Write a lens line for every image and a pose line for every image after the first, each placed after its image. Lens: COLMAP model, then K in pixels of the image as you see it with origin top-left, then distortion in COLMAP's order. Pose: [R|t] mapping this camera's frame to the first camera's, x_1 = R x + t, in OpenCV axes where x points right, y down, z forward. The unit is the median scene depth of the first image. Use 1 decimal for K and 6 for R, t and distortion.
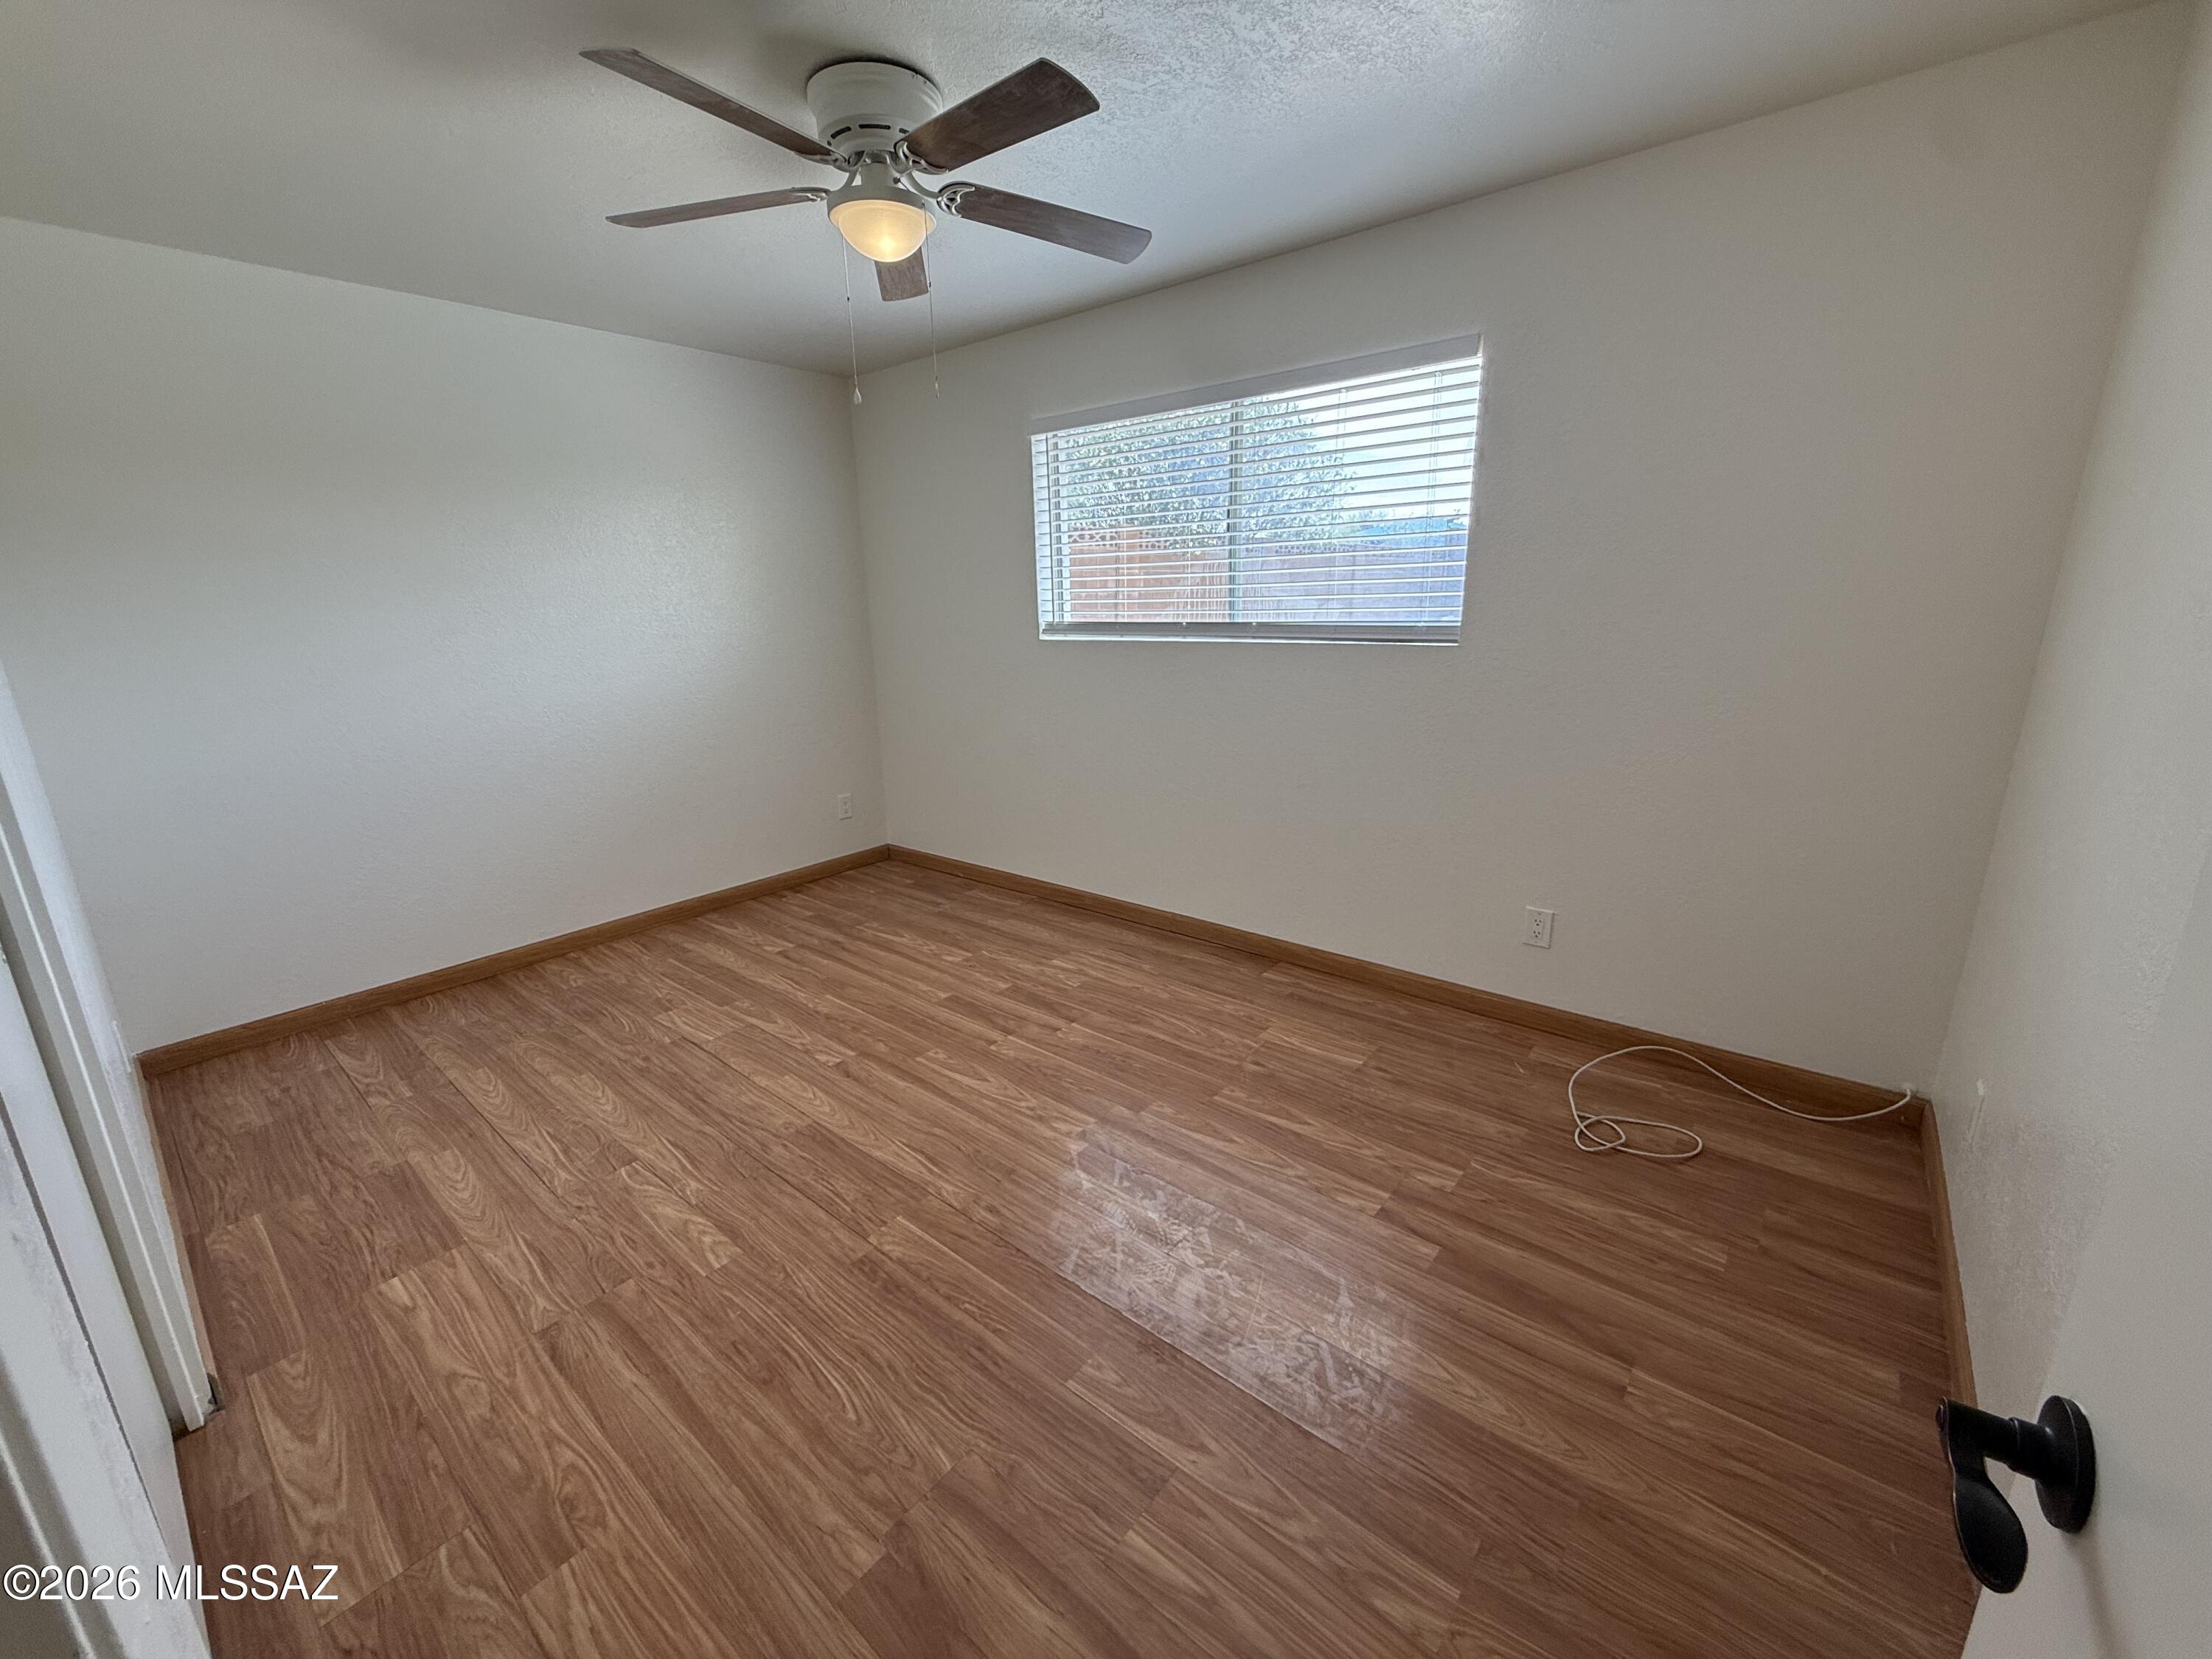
lens RADIAL K [[885.7, 0, 1094.9], [0, 885.7, 826.0], [0, 0, 1]] dist [-0.000217, -0.000101]
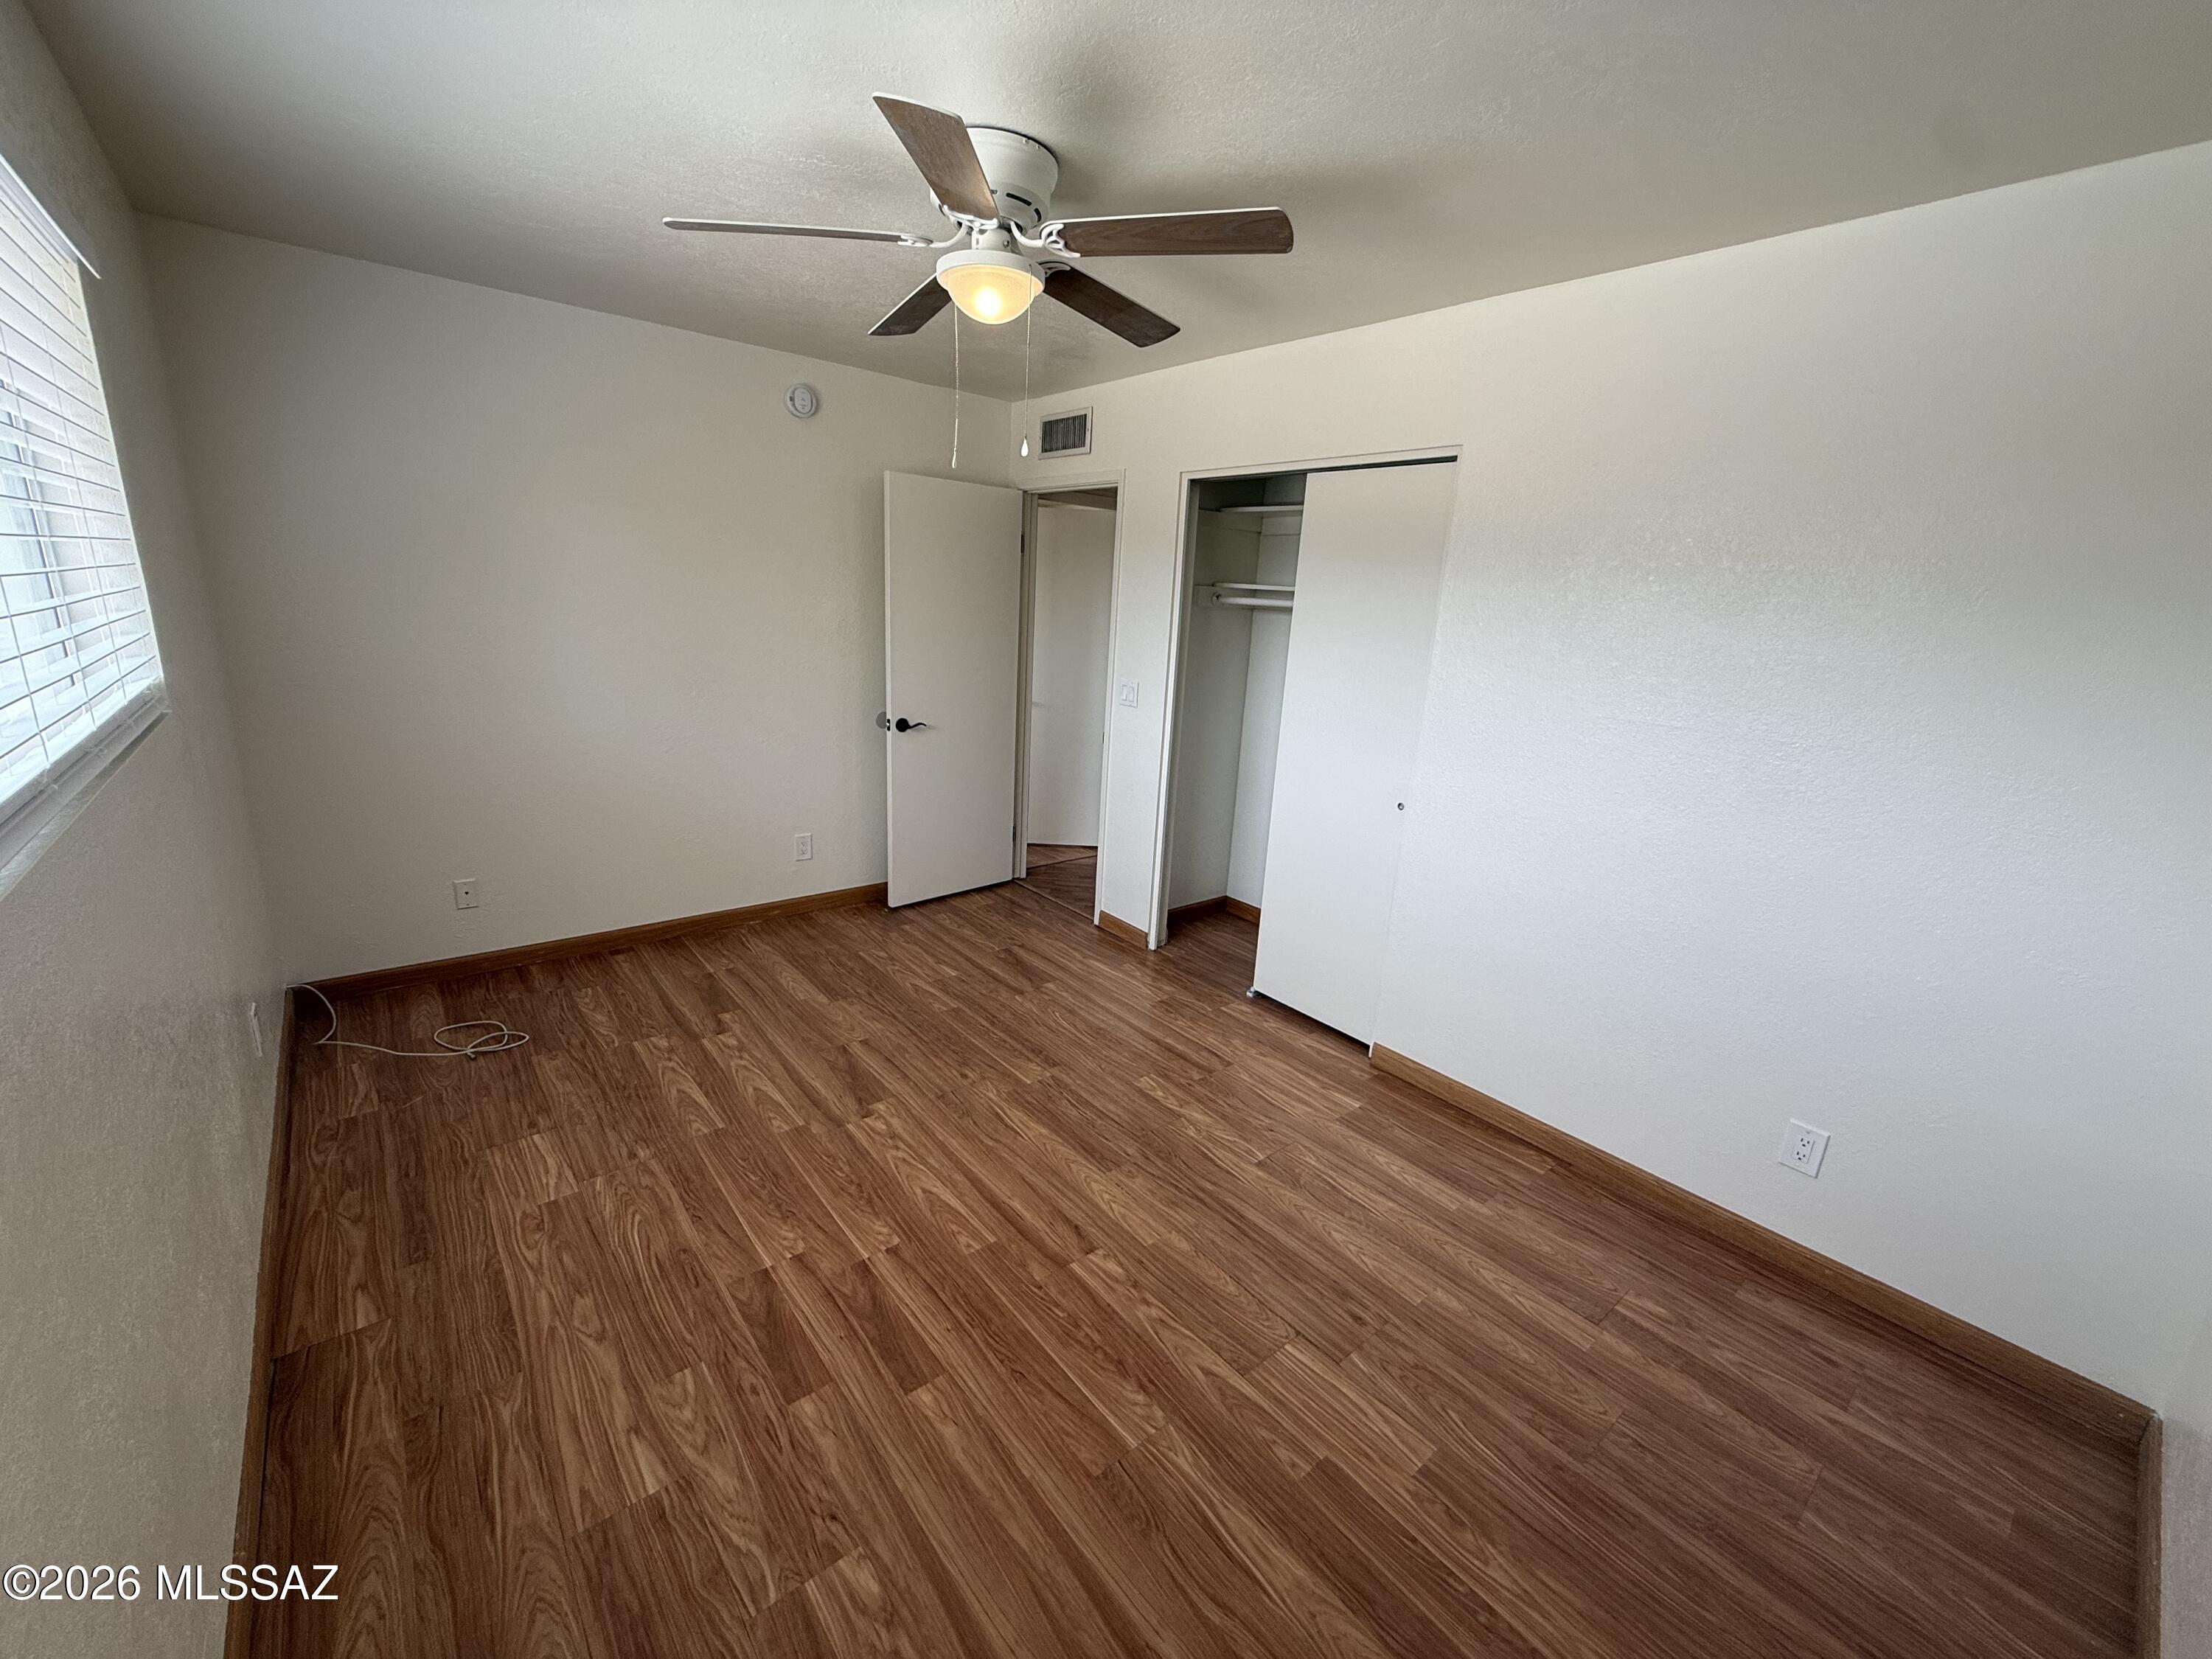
lens RADIAL K [[885.7, 0, 1094.9], [0, 885.7, 826.0], [0, 0, 1]] dist [-0.000217, -0.000101]
pose [[-0.982774, -0.073103, 0.169739, -0.418521], [0.017714, 0.876954, 0.480248, -0.463138], [-0.183961, 0.474982, -0.860552, 1.570108]]
